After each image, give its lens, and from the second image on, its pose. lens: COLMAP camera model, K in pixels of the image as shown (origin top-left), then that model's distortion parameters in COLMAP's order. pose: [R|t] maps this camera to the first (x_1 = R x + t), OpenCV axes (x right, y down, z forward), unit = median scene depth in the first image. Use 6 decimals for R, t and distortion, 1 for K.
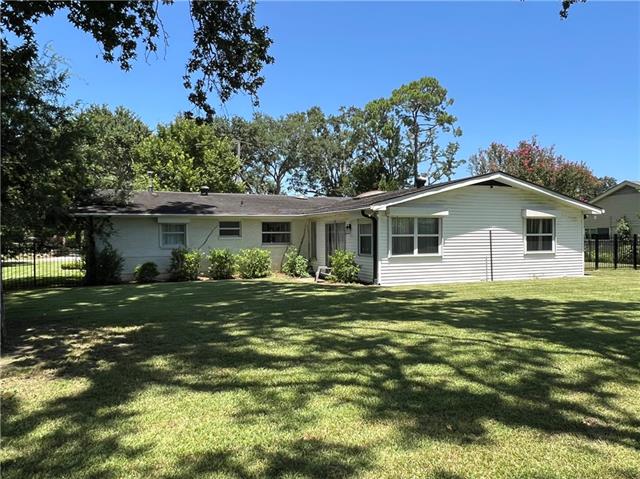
lens RADIAL K [[465.7, 0, 320.0], [0, 465.7, 239.9], [0, 0, 1]] dist [0.000071, -0.000474]
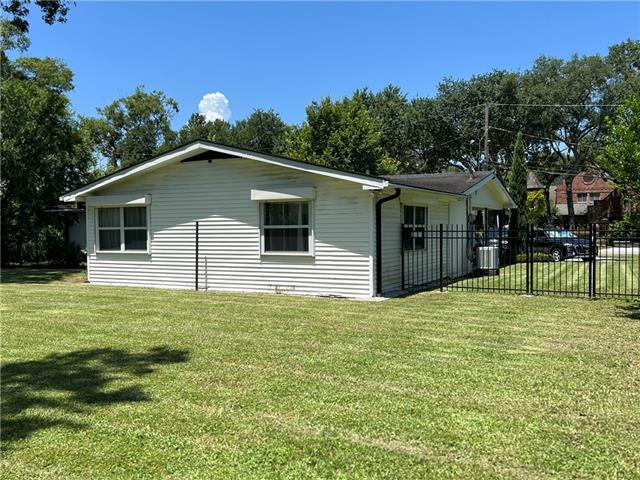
lens RADIAL K [[542.5, 0, 320.1], [0, 542.5, 239.7], [0, 0, 1]] dist [0.002630, -0.000505]
pose [[0.707057, 0.014749, -0.707003, 1.114532], [-0.001404, 0.999810, 0.019454, -0.008137], [0.707156, -0.012762, 0.706943, 0.532210]]
